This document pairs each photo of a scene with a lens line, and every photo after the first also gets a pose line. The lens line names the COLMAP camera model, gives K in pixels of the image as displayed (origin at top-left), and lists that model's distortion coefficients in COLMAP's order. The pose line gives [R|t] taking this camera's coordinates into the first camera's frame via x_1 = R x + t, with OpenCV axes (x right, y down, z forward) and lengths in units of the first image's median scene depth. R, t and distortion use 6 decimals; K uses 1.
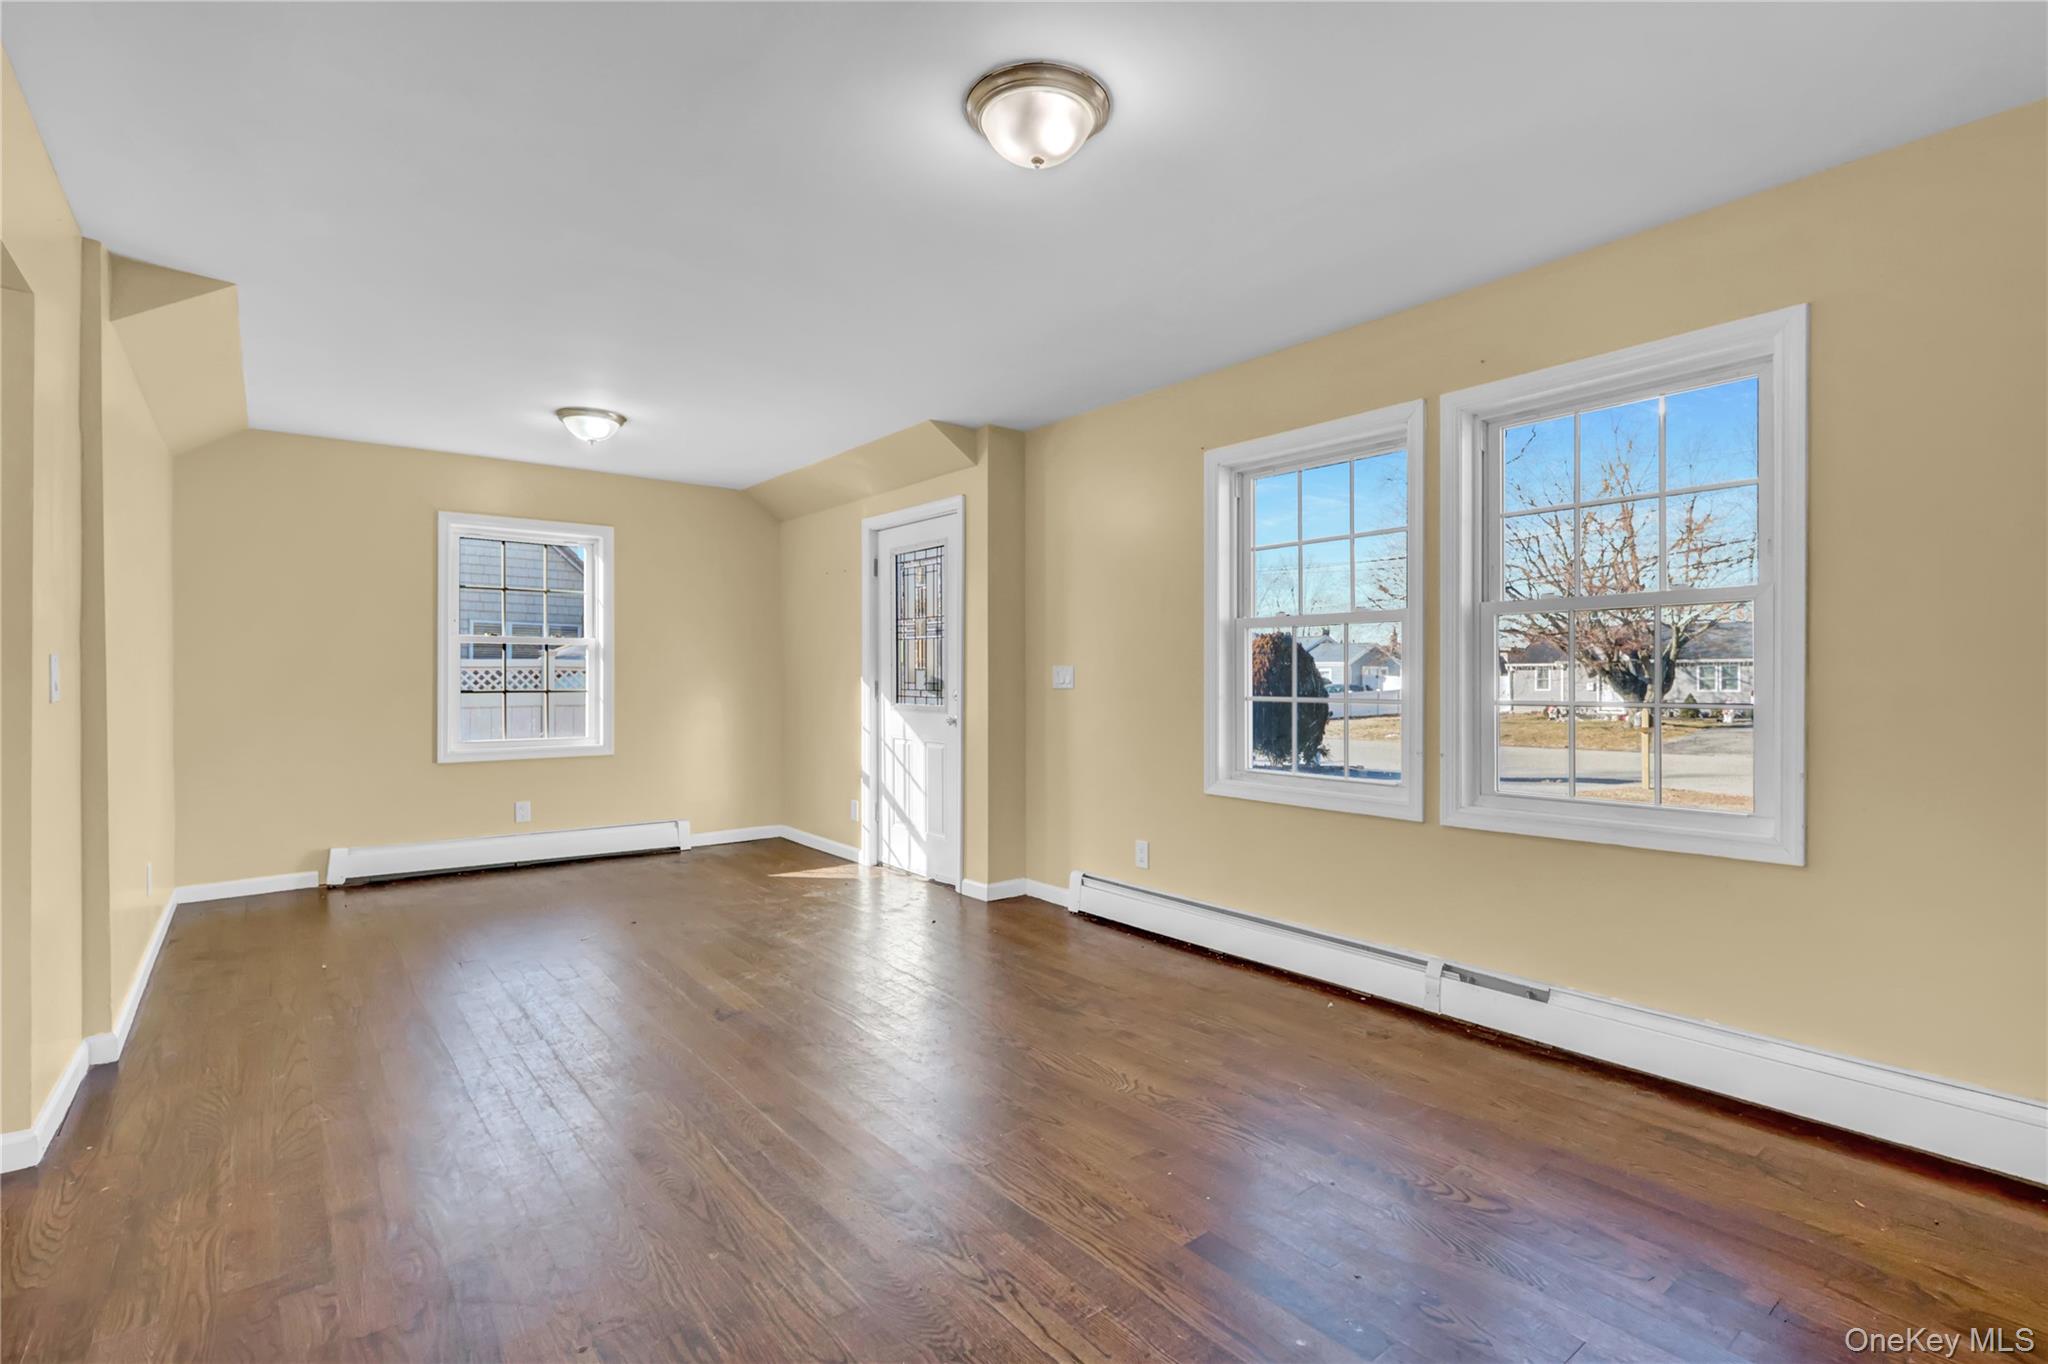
lens RADIAL K [[967.3, 0, 1064.6], [0, 967.3, 679.2], [0, 0, 1]] dist [0.002496, 0.002659]
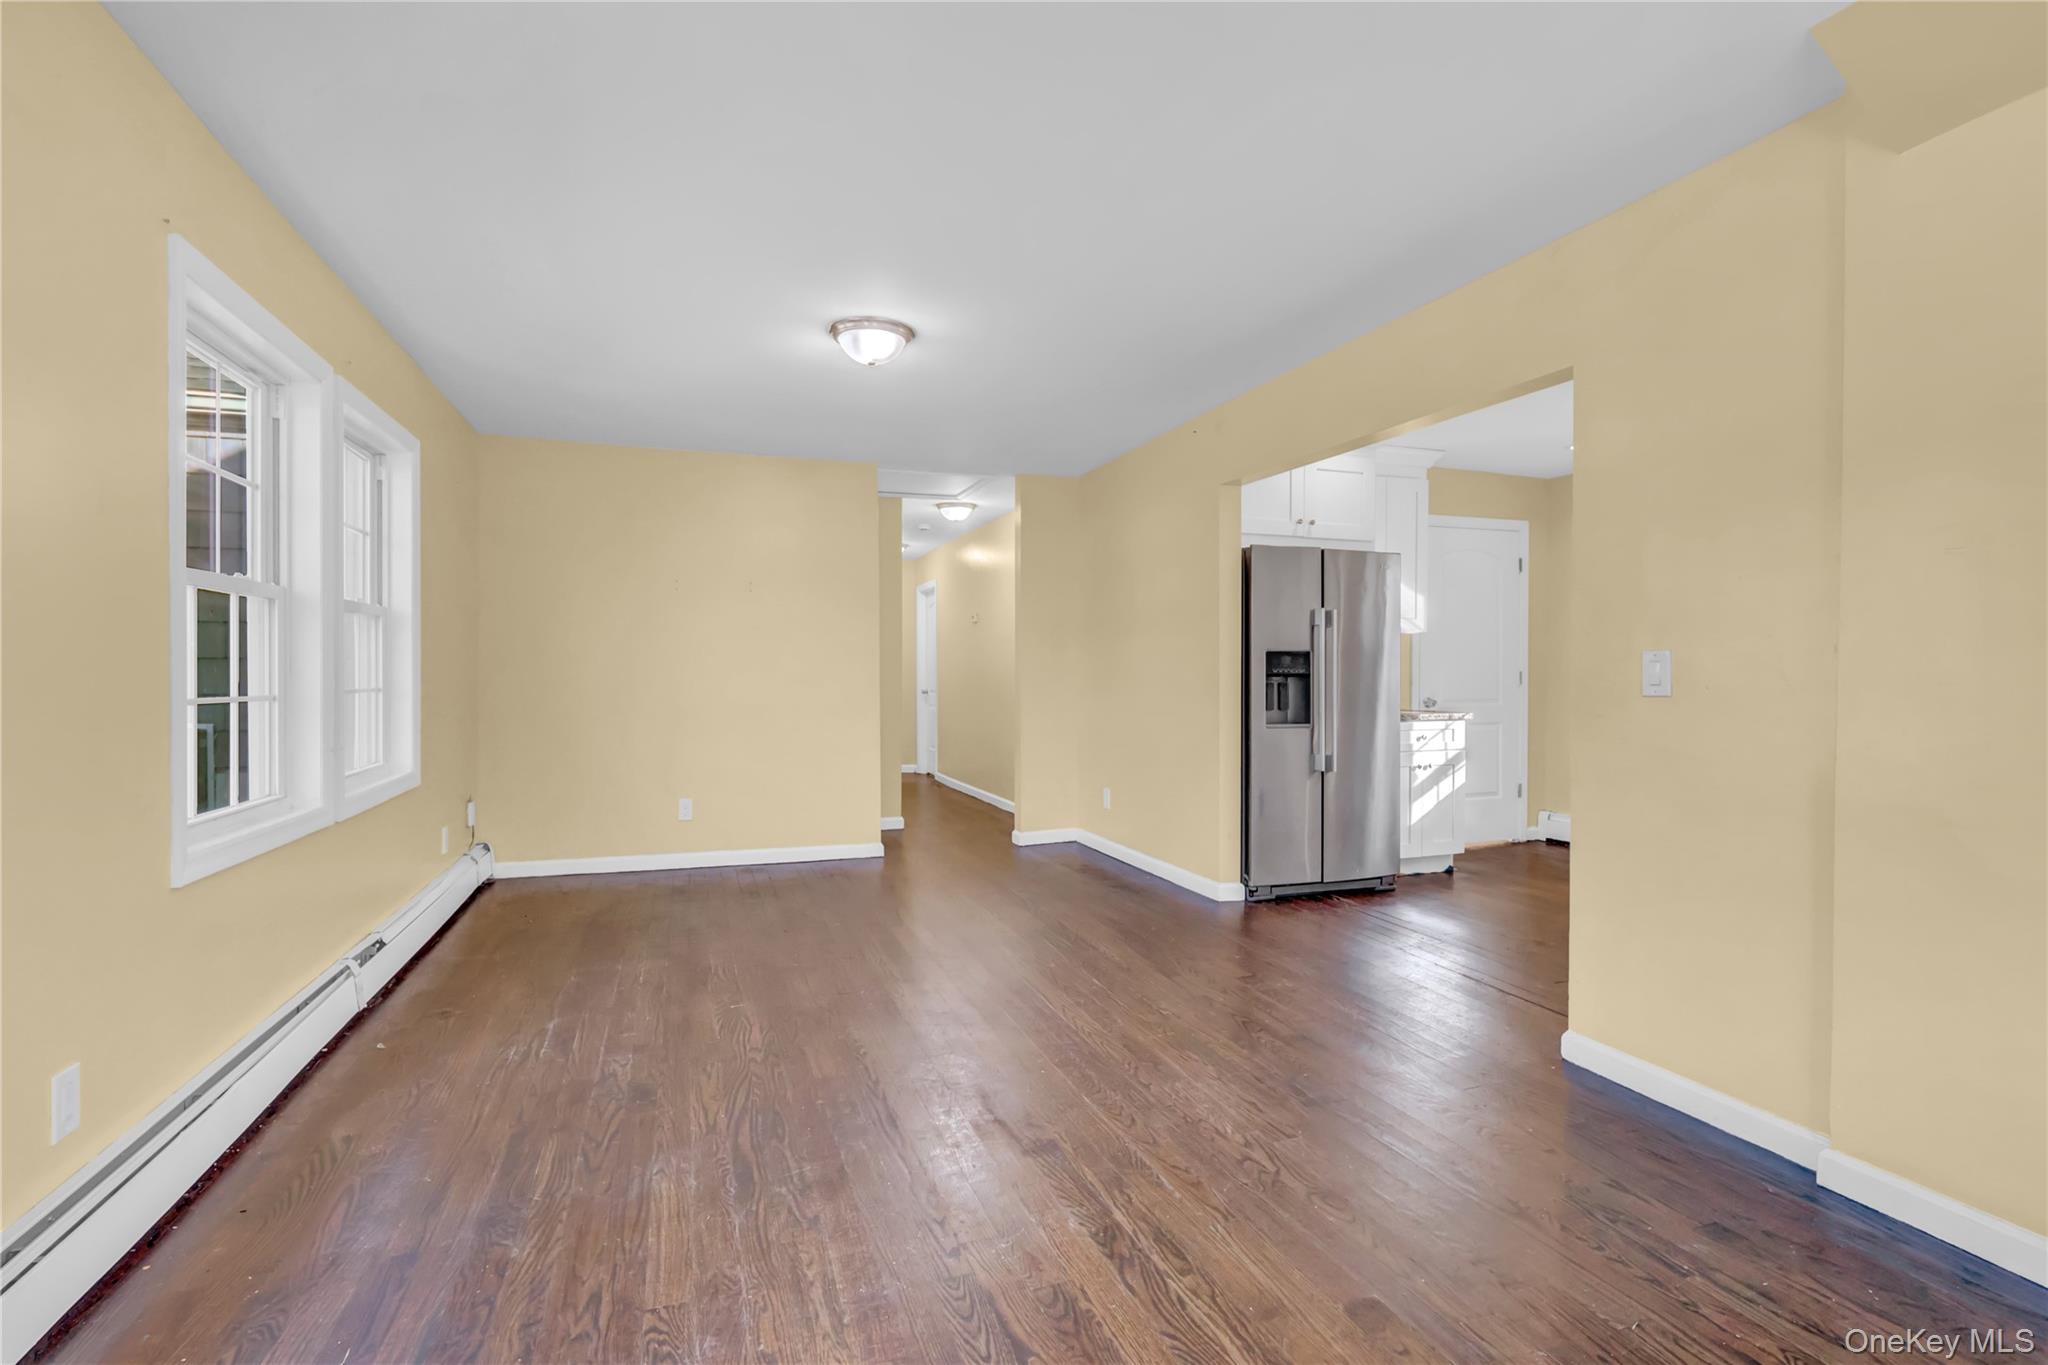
lens RADIAL K [[967.3, 0, 1032.8], [0, 967.3, 677.4], [0, 0, 1]] dist [0.002496, 0.002659]
pose [[-0.941199, -0.002300, 0.337845, -0.343974], [0.000106, 0.999975, 0.007102, 0.001256], [-0.337853, 0.006720, -0.941175, 0.990413]]
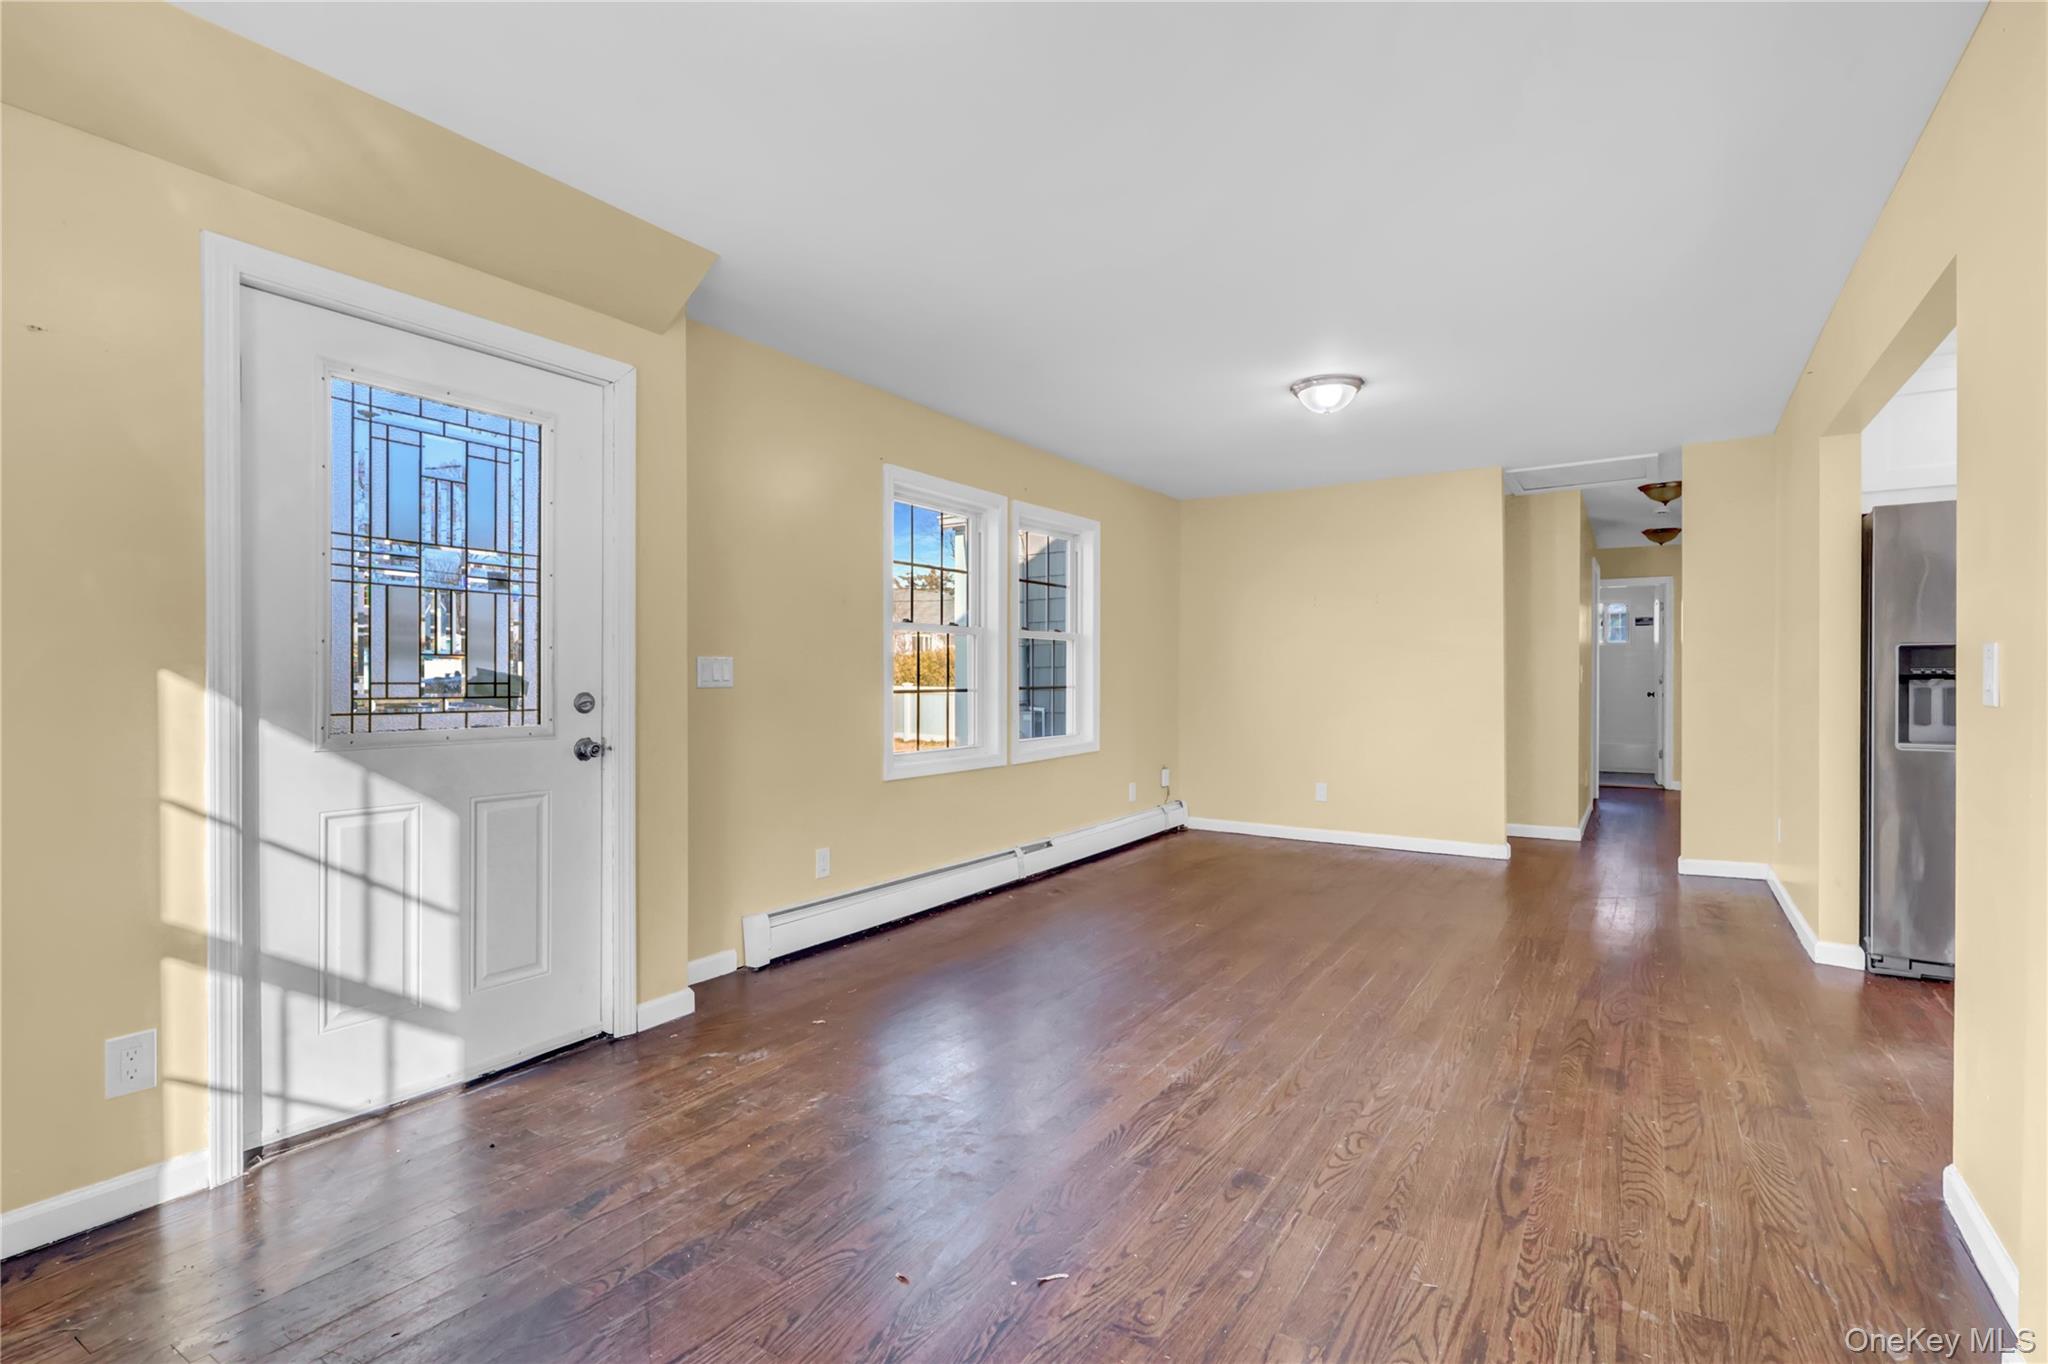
lens RADIAL K [[967.3, 0, 1011.7], [0, 967.3, 674.8], [0, 0, 1]] dist [0.002496, 0.002659]
pose [[-0.286534, 0.001284, 0.958069, -0.690478], [0.005556, 0.999985, 0.000322, 0.000330], [-0.958054, 0.005416, -0.286537, 0.869225]]
